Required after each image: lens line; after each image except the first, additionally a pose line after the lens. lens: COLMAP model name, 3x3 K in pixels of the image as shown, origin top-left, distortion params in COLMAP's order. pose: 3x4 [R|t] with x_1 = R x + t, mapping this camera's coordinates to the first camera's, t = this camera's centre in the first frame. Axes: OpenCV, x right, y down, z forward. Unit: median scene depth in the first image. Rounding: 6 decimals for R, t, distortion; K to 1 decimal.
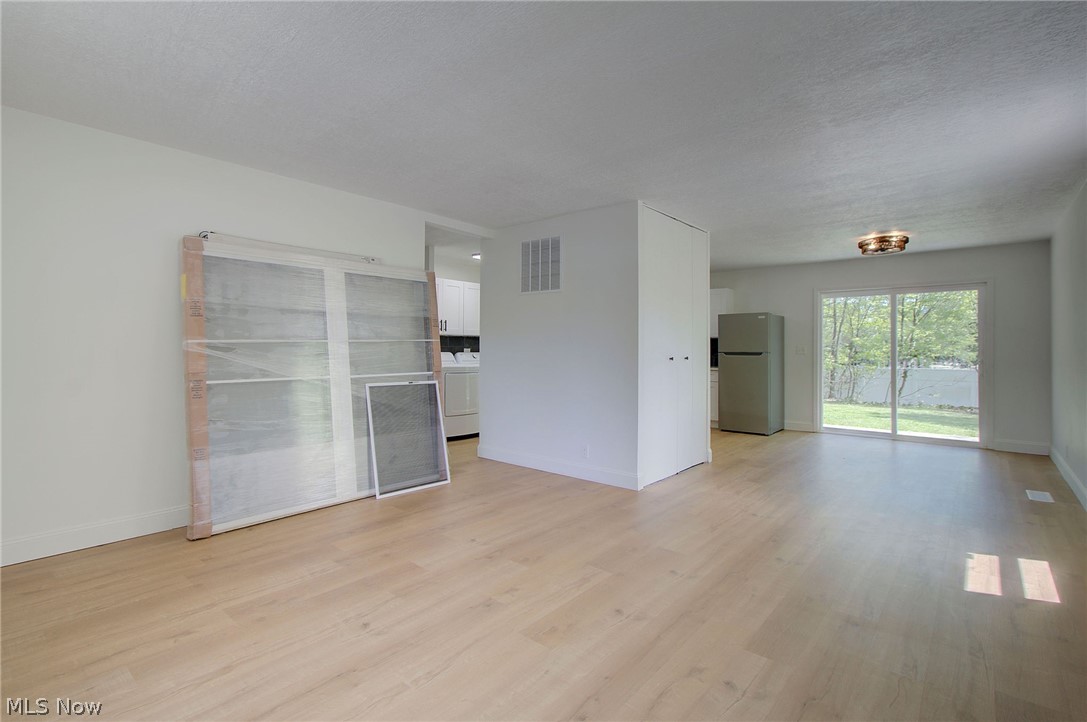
lens RADIAL K [[511.2, 0, 528.9], [0, 511.2, 349.0], [0, 0, 1]] dist [0.004424, 0.001847]
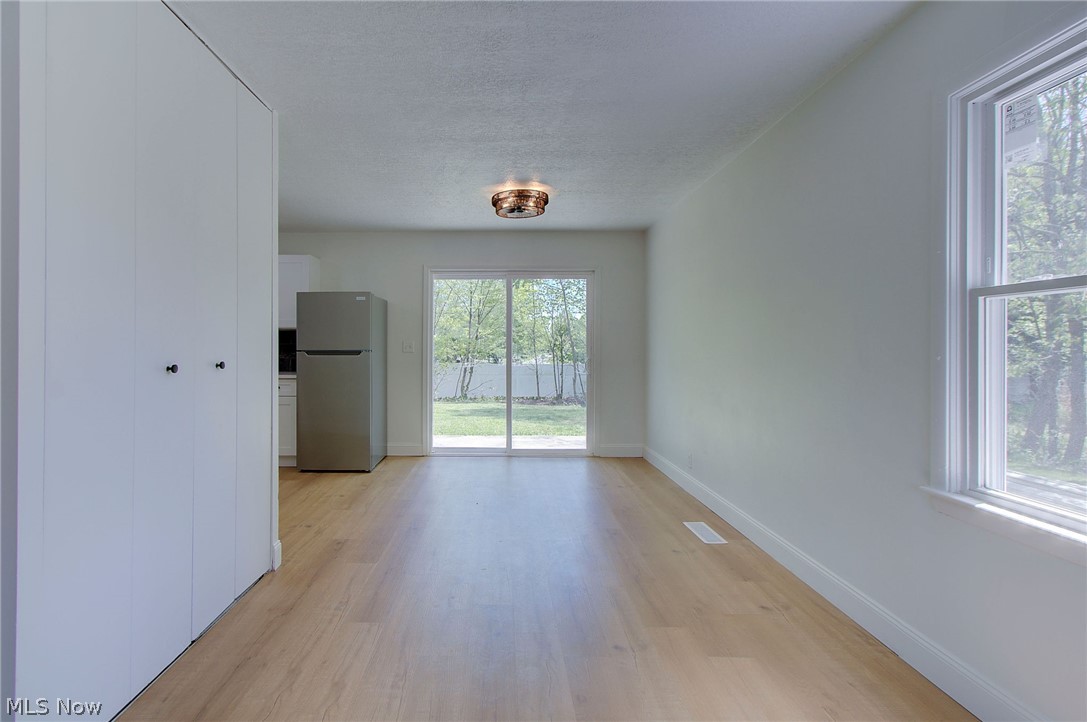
lens RADIAL K [[517.9, 0, 499.7], [0, 517.9, 354.0], [0, 0, 1]] dist [-0.027386, 0.000831]
pose [[0.748867, -0.009057, 0.662659, 0.146220], [-0.000420, 0.999900, 0.014141, 0.001389], [-0.662721, -0.010869, 0.748788, 0.379262]]
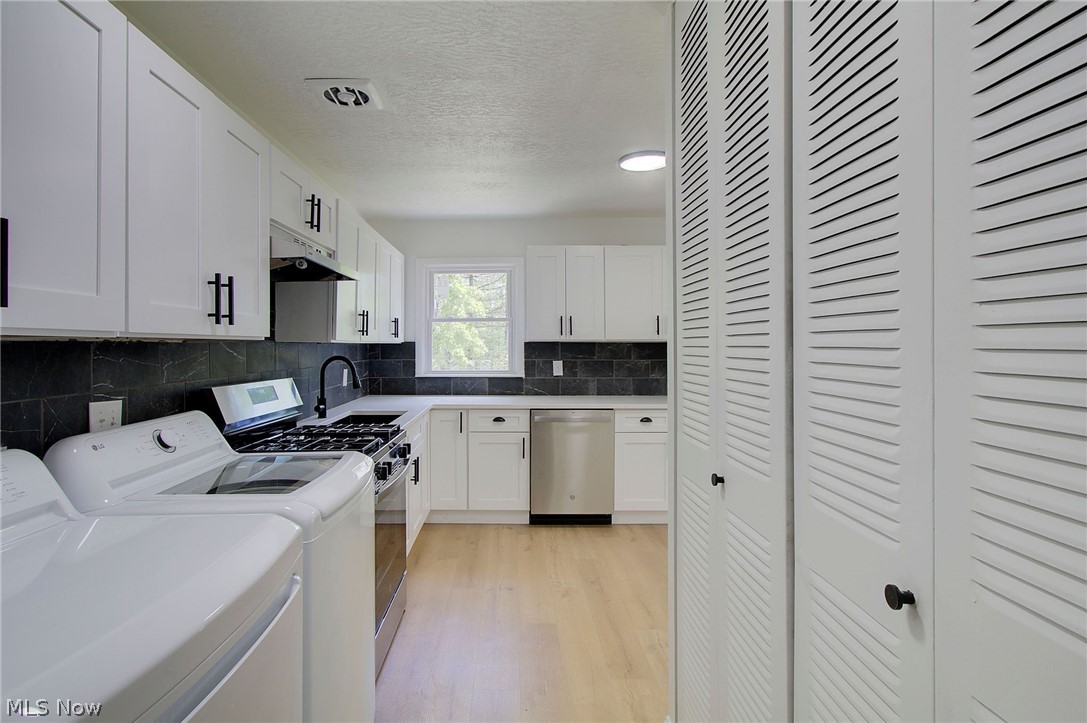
lens RADIAL K [[550.1, 0, 499.2], [0, 550.1, 342.3], [0, 0, 1]] dist [-0.019835, -0.000187]
pose [[0.757440, -0.003570, 0.652895, -0.160723], [0.005687, 0.999983, -0.001129, -0.025032], [-0.652880, 0.004568, 0.757447, 0.839339]]
